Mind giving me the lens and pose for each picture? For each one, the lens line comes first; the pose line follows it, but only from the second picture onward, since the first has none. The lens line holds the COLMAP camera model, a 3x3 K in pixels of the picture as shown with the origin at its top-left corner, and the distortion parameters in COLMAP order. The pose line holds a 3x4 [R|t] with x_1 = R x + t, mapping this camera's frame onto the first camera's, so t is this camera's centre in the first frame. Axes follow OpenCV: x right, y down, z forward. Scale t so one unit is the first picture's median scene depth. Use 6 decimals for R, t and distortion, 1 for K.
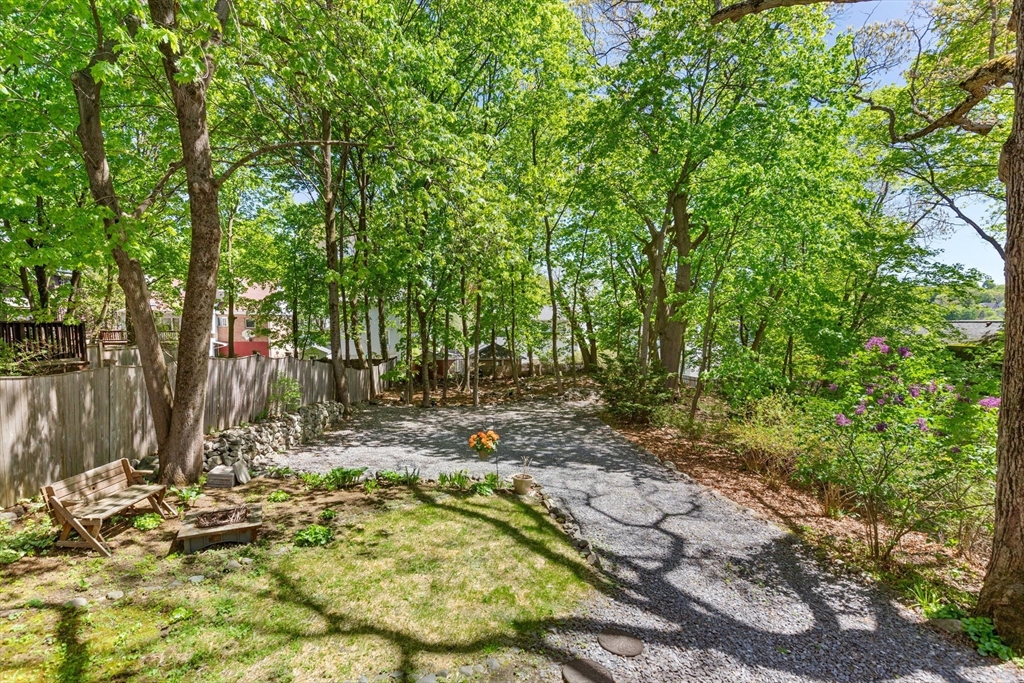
lens RADIAL K [[481.7, 0, 508.1], [0, 481.7, 379.9], [0, 0, 1]] dist [0.004638, -0.000805]
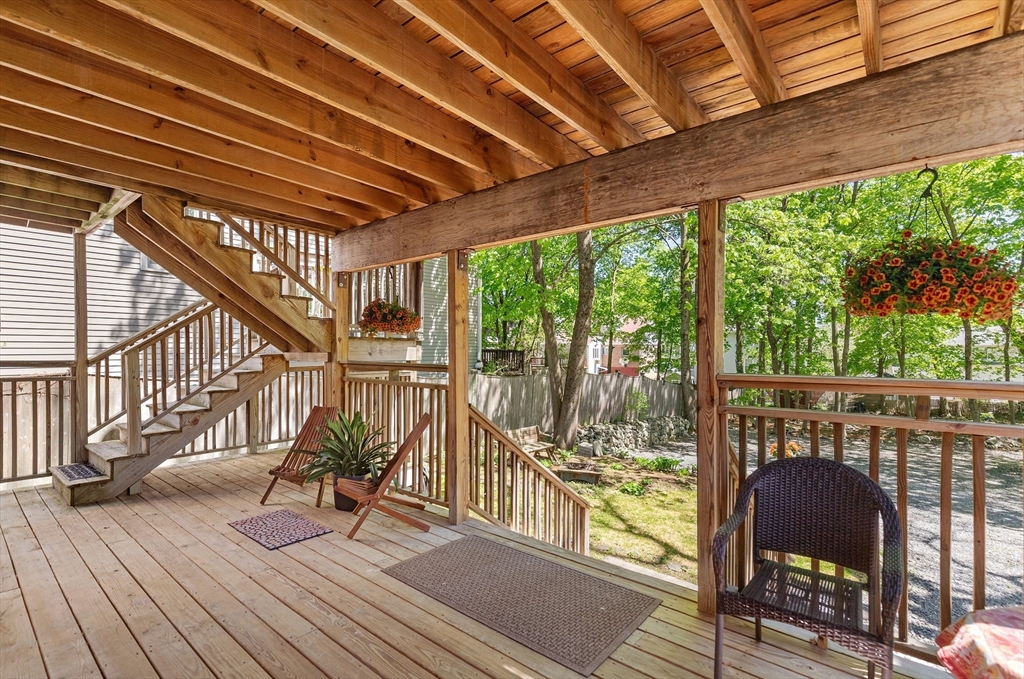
lens RADIAL K [[481.7, 0, 508.1], [0, 481.7, 377.9], [0, 0, 1]] dist [0.004638, -0.000805]
pose [[0.736777, 0.028836, -0.675520, 0.241448], [-0.072725, 0.996674, -0.036775, 0.048875], [0.672213, 0.076222, 0.736424, -0.295322]]
